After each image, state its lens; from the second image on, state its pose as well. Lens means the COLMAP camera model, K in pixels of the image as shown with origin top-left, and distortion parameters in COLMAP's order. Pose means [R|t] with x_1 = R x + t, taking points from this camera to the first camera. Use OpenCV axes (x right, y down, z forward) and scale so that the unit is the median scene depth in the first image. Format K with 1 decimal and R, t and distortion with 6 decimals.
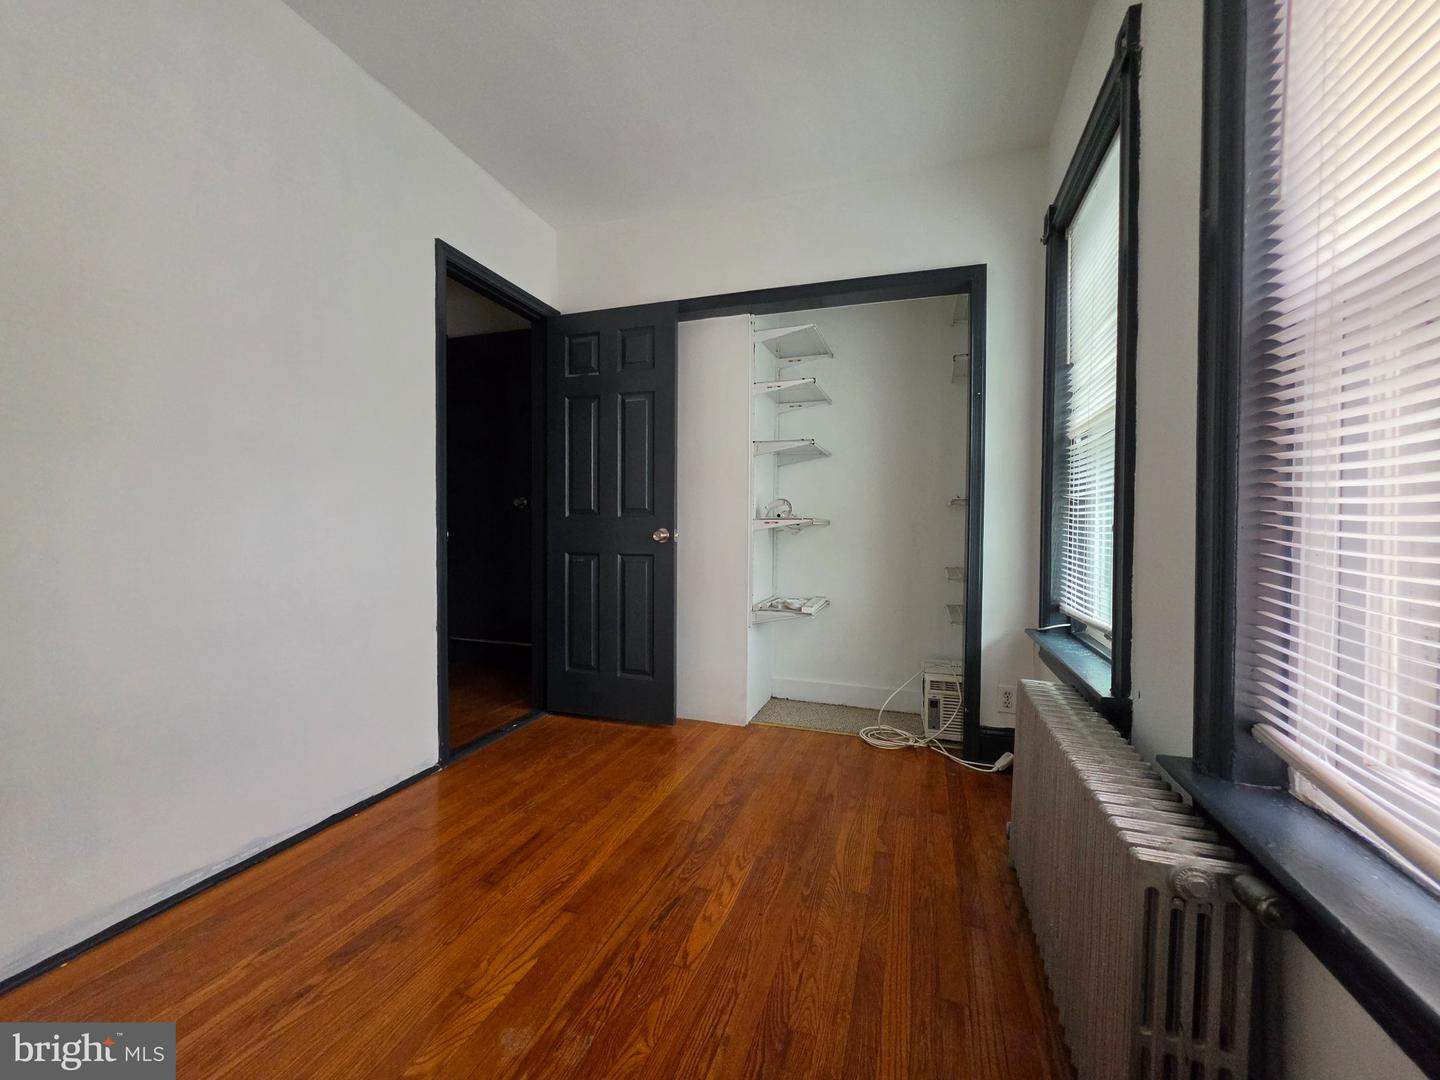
lens RADIAL K [[580.6, 0, 720.7], [0, 580.6, 537.0], [0, 0, 1]] dist [-0.001056, -0.000124]
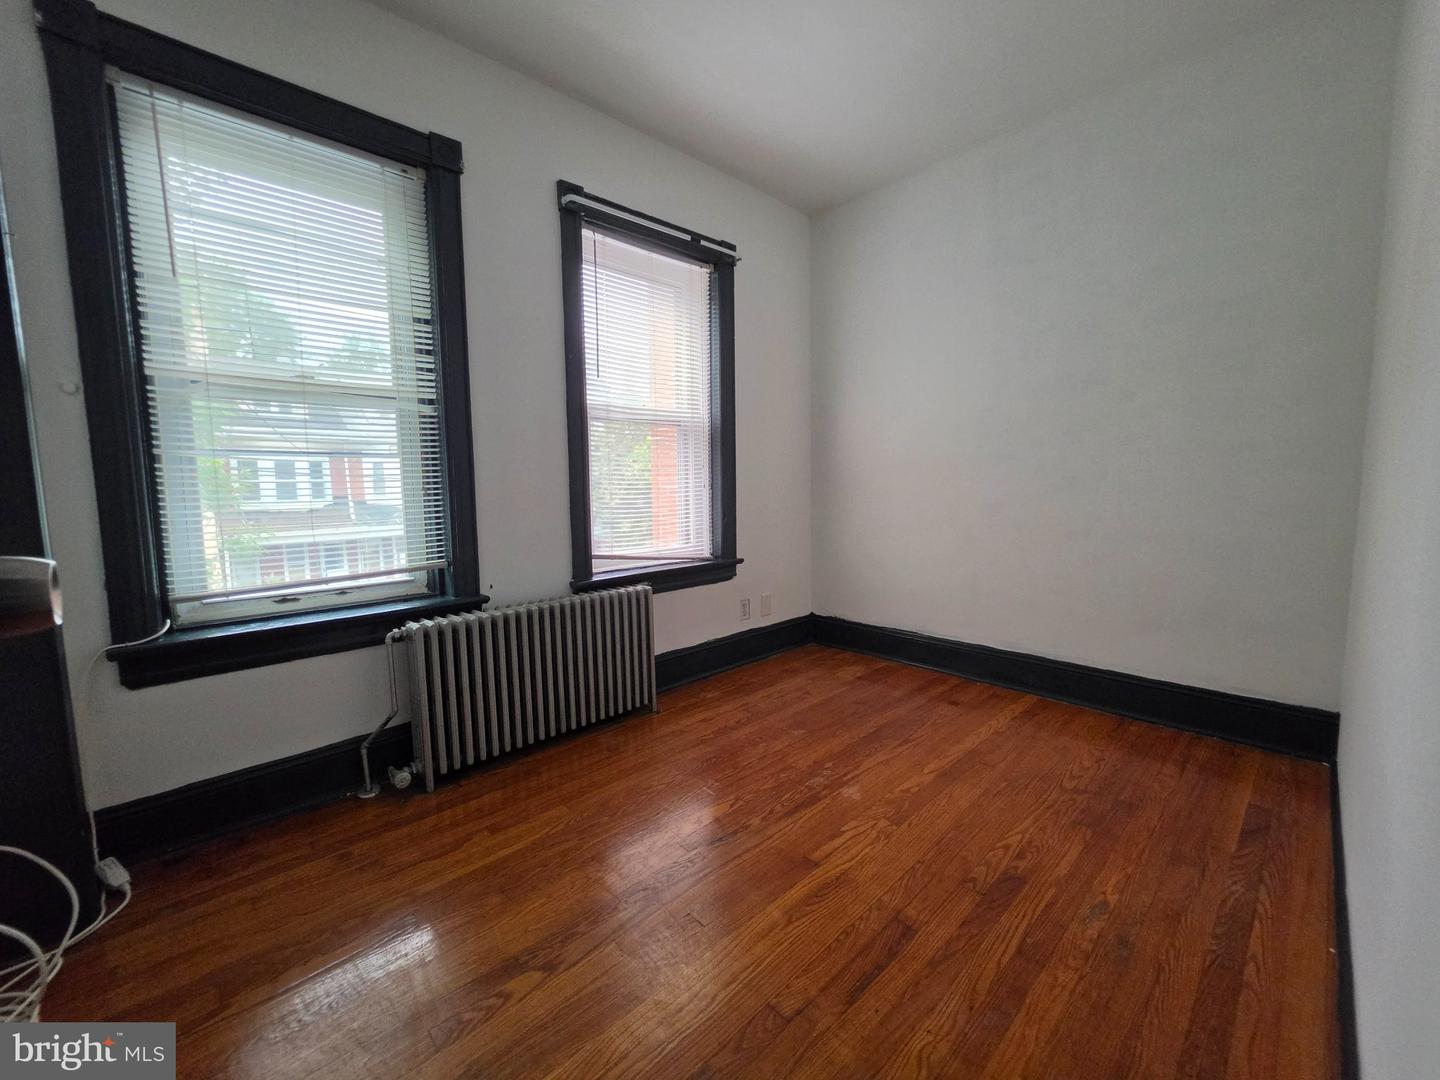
lens RADIAL K [[580.6, 0, 722.0], [0, 580.6, 544.1], [0, 0, 1]] dist [-0.001056, -0.000124]
pose [[-0.890678, -0.052526, 0.451590, -0.602960], [0.012810, 0.990010, 0.140416, -0.066700], [-0.454454, 0.130851, -0.881107, 2.077988]]
